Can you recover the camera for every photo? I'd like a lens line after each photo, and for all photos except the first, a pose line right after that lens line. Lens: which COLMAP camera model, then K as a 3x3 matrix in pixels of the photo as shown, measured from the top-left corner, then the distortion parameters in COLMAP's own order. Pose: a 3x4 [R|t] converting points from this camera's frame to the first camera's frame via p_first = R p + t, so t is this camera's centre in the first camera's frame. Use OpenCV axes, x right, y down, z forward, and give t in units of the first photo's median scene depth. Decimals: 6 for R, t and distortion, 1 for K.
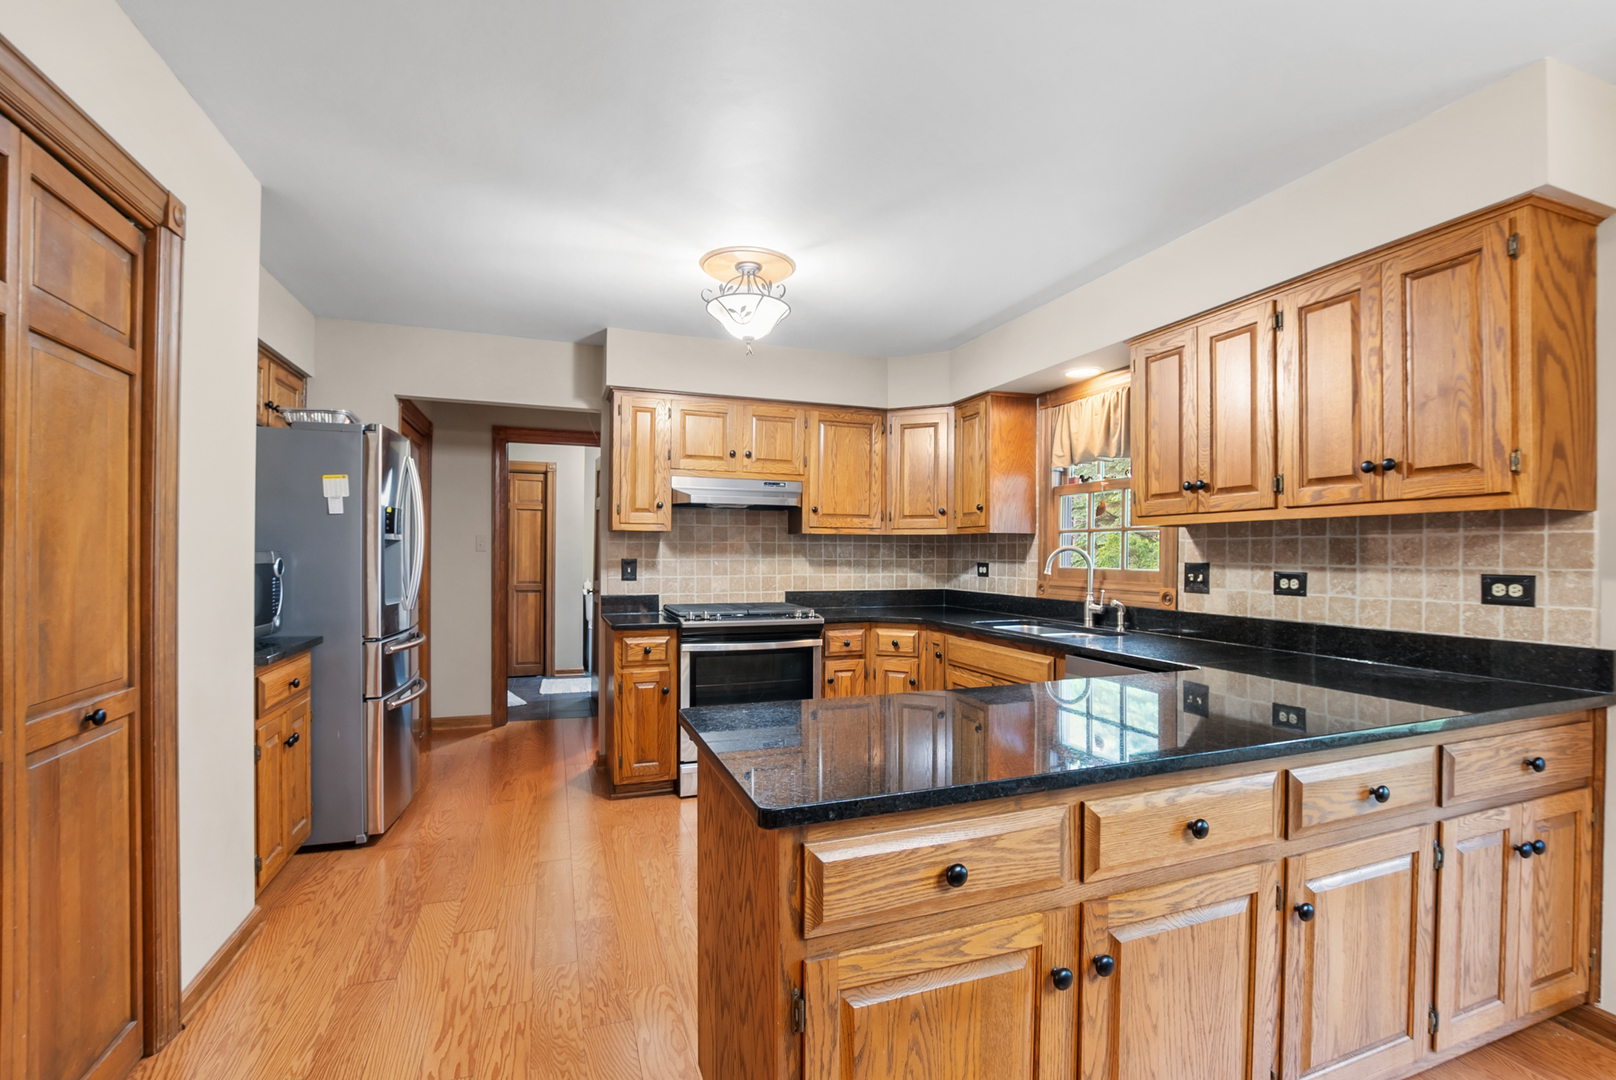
lens RADIAL K [[726.9, 0, 816.4], [0, 726.9, 555.4], [0, 0, 1]] dist [-0.036011, 0.006319]
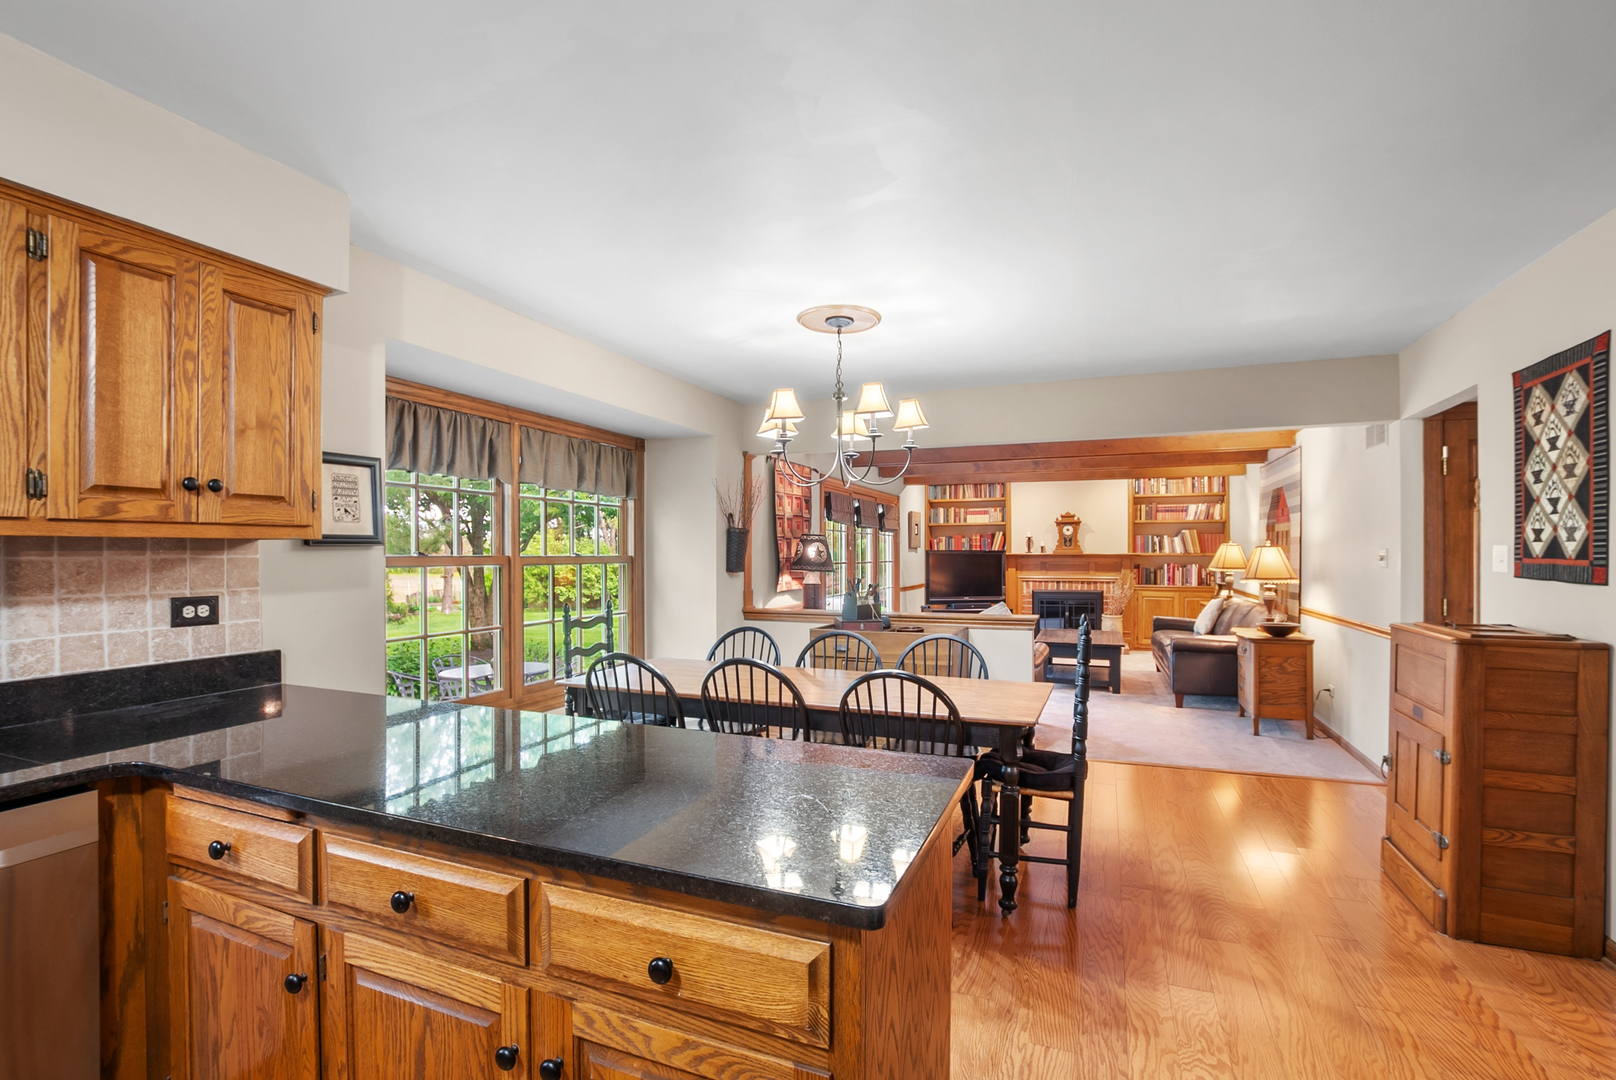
lens RADIAL K [[726.9, 0, 809.8], [0, 726.9, 552.9], [0, 0, 1]] dist [-0.036011, 0.006319]
pose [[-0.740155, -0.005563, 0.672413, -0.307465], [-0.000302, 0.999968, 0.007940, -0.034719], [-0.672436, 0.005674, -0.740134, 0.877601]]
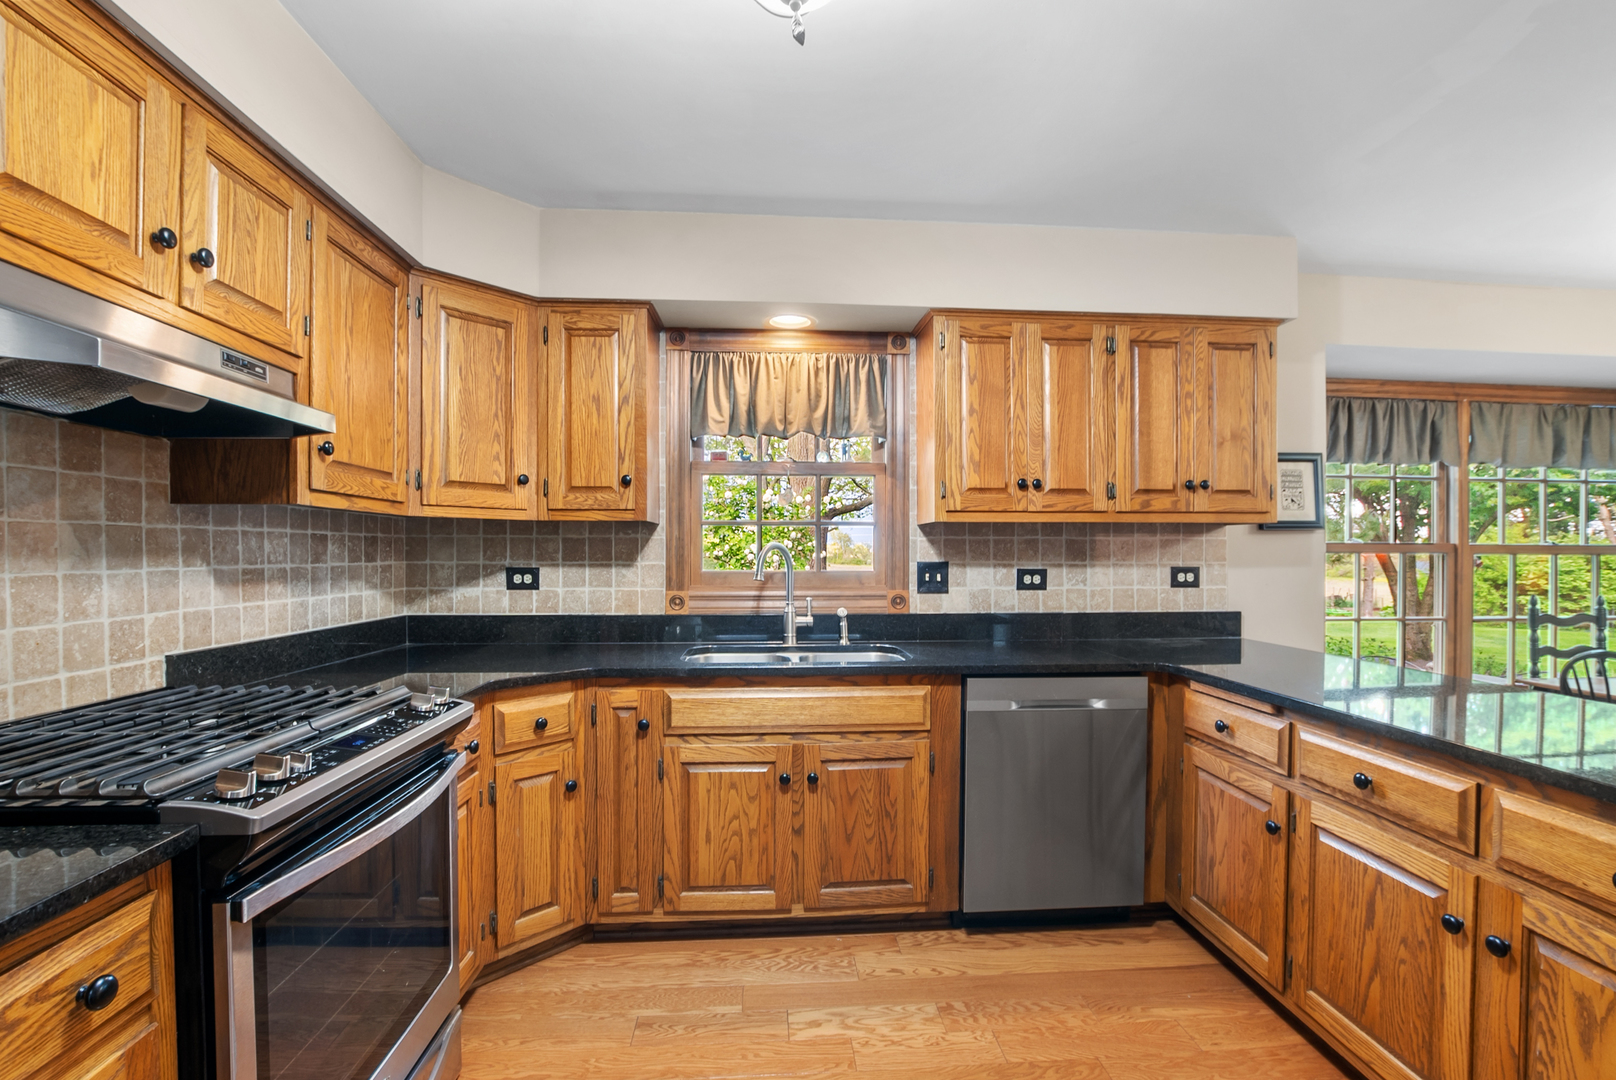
lens RADIAL K [[726.9, 0, 822.4], [0, 726.9, 559.1], [0, 0, 1]] dist [-0.036011, 0.006319]
pose [[0.280286, -0.012677, 0.959833, -0.502262], [0.002879, 0.999919, 0.012366, -0.006735], [-0.959912, -0.000703, 0.280300, 0.980898]]
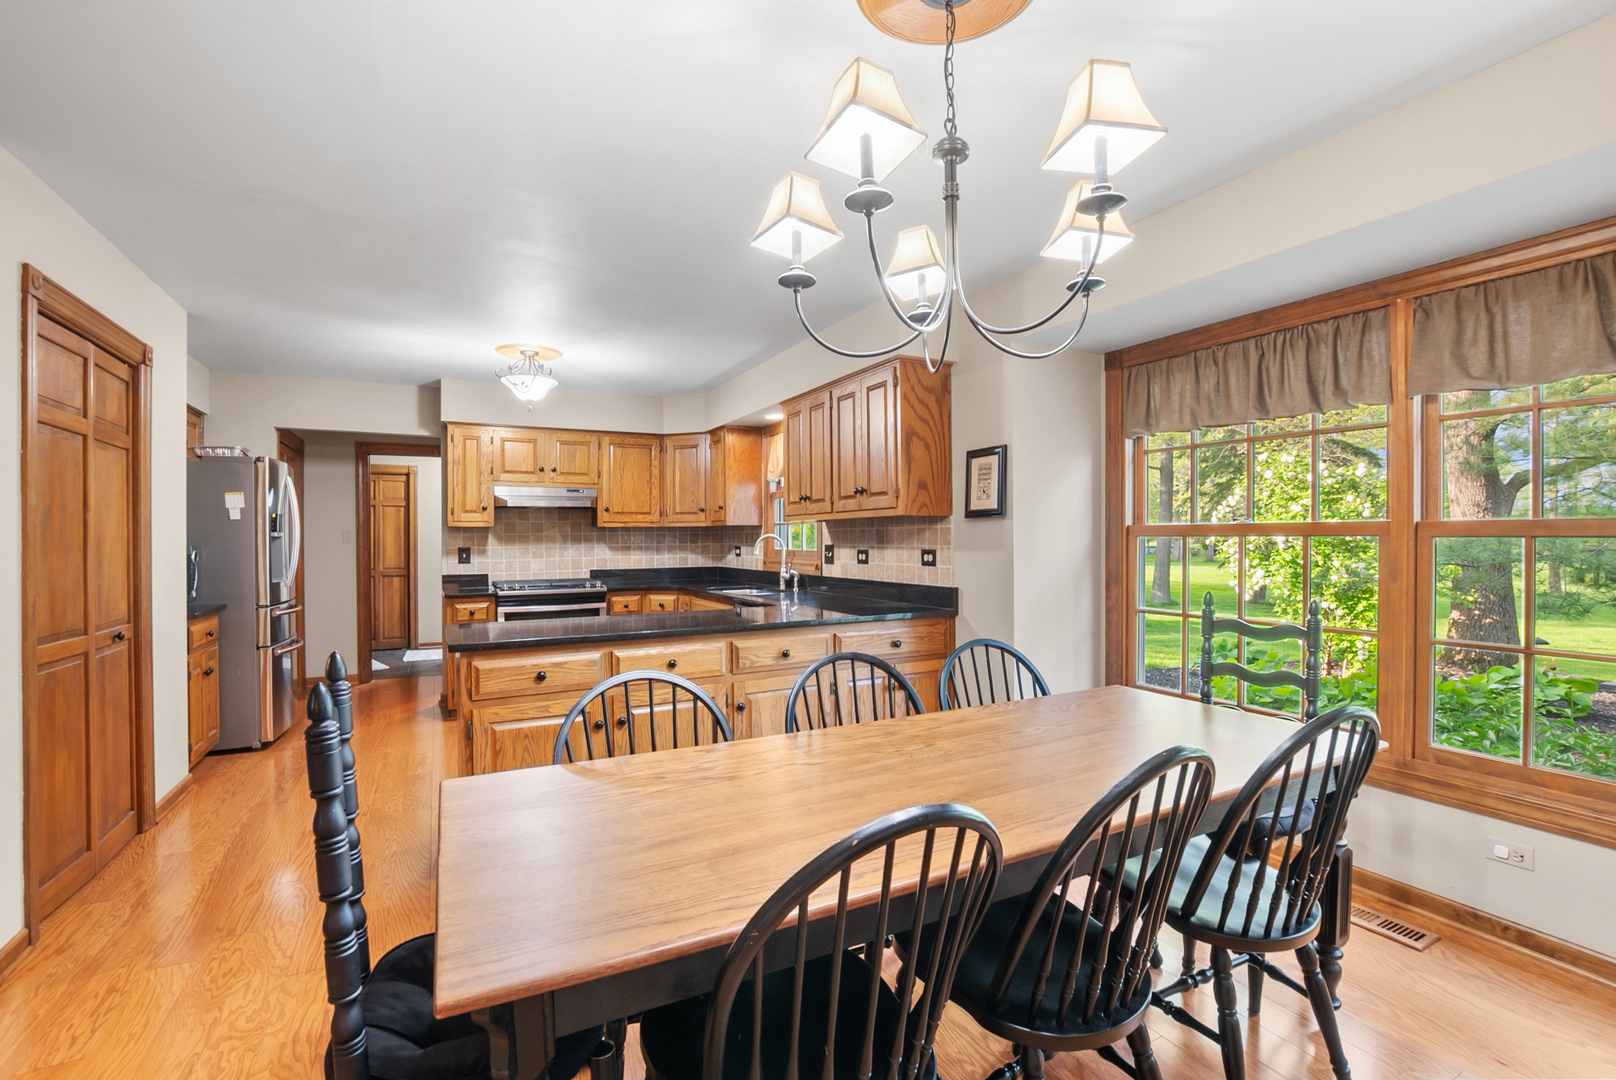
lens RADIAL K [[726.9, 0, 817.0], [0, 726.9, 538.1], [0, 0, 1]] dist [-0.036011, 0.006319]
pose [[0.990786, -0.013500, 0.134763, 0.326369], [0.013735, 0.999905, -0.000815, -0.003516], [-0.134739, 0.002658, 0.990877, -0.635131]]
